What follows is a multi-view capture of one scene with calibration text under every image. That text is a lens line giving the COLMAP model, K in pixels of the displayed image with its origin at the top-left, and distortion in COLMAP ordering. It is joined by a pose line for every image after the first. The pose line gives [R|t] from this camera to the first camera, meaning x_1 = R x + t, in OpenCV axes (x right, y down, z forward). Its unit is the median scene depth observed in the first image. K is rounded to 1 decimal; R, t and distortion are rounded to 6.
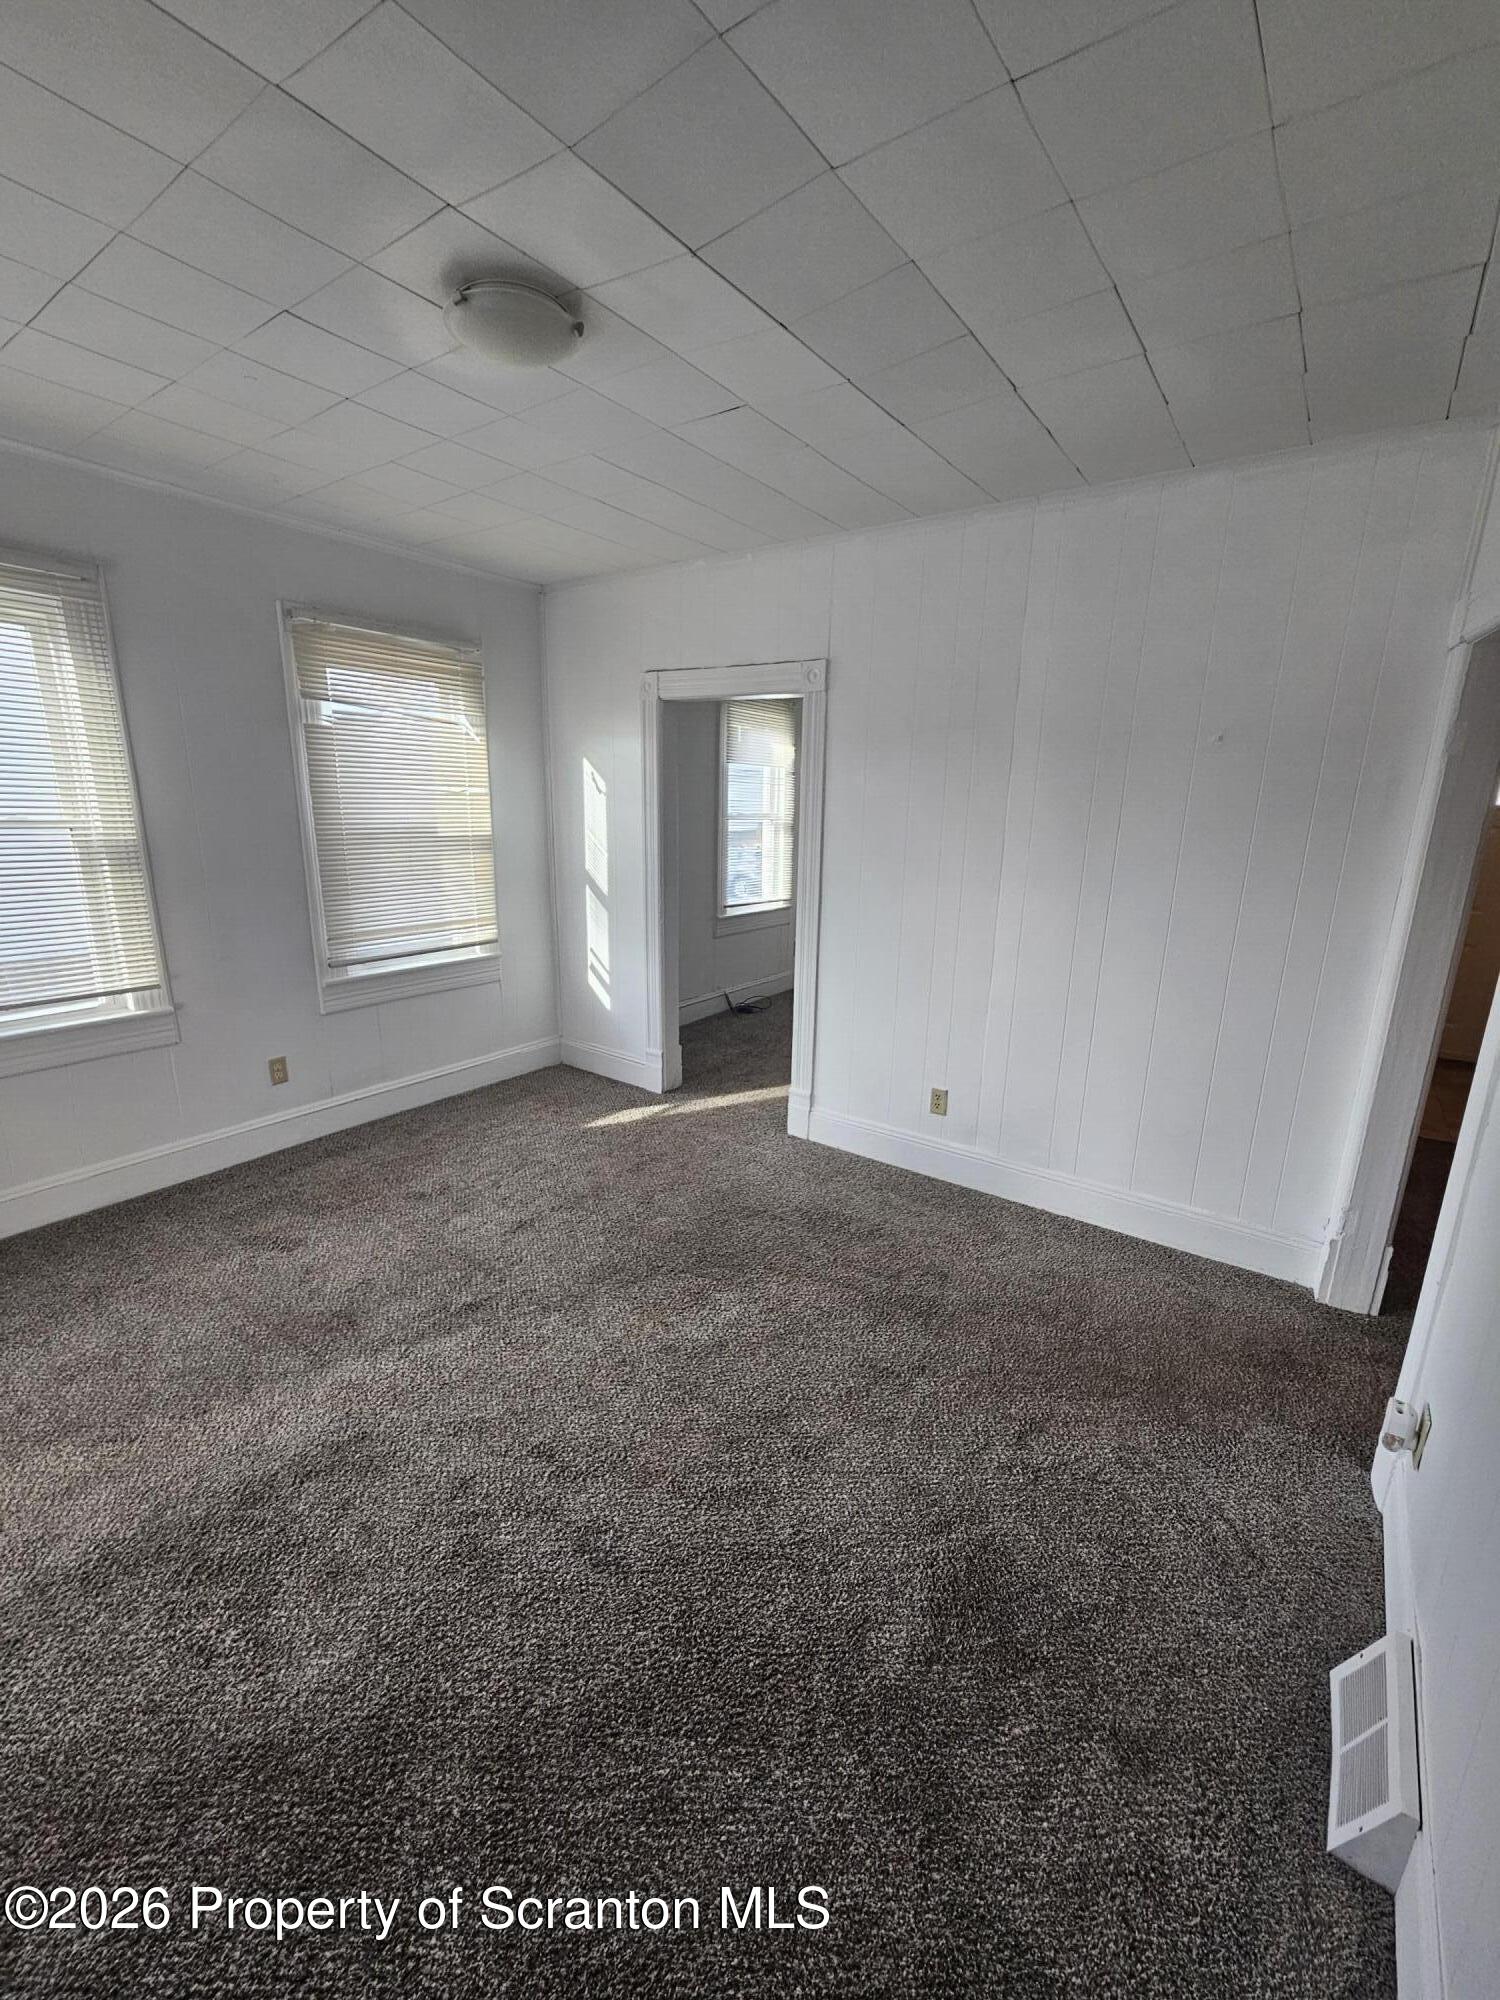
lens RADIAL K [[815.8, 0, 769.3], [0, 815.8, 1004.9], [0, 0, 1]] dist [-0.003630, -0.000149]
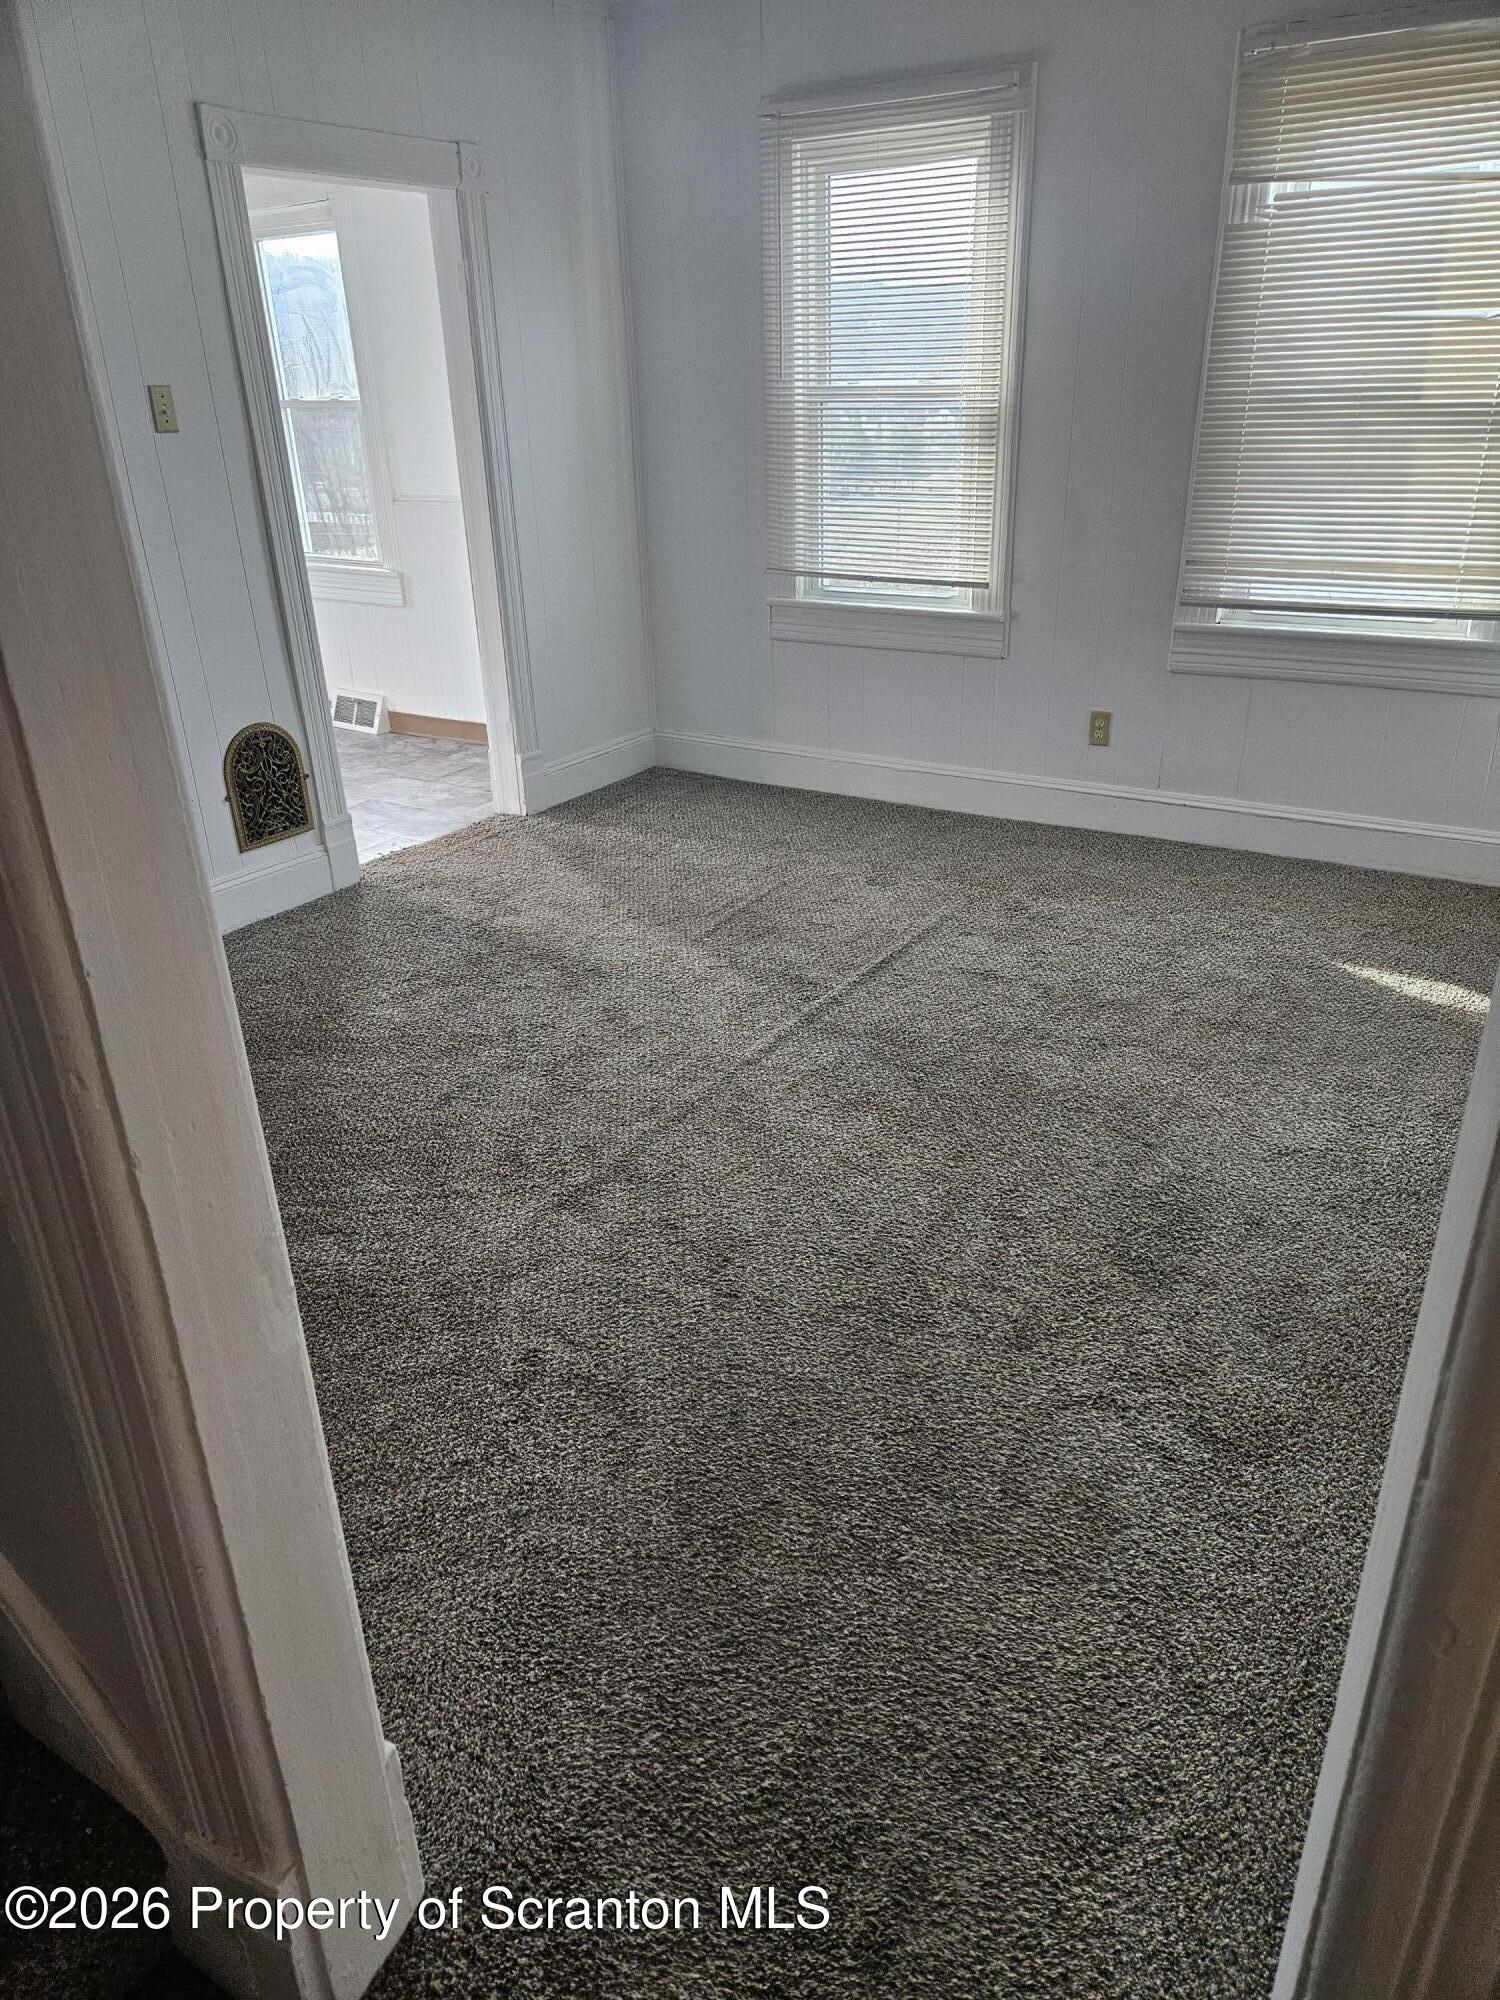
lens RADIAL K [[1355.1, 0, 739.0], [0, 1355.1, 1006.5], [0, 0, 1]] dist [0.050881, -0.019239]
pose [[0.035377, 0.394538, -0.918199, 0.810437], [-0.221053, 0.899105, 0.377817, -0.113283], [0.974620, 0.189605, 0.119021, 0.643119]]
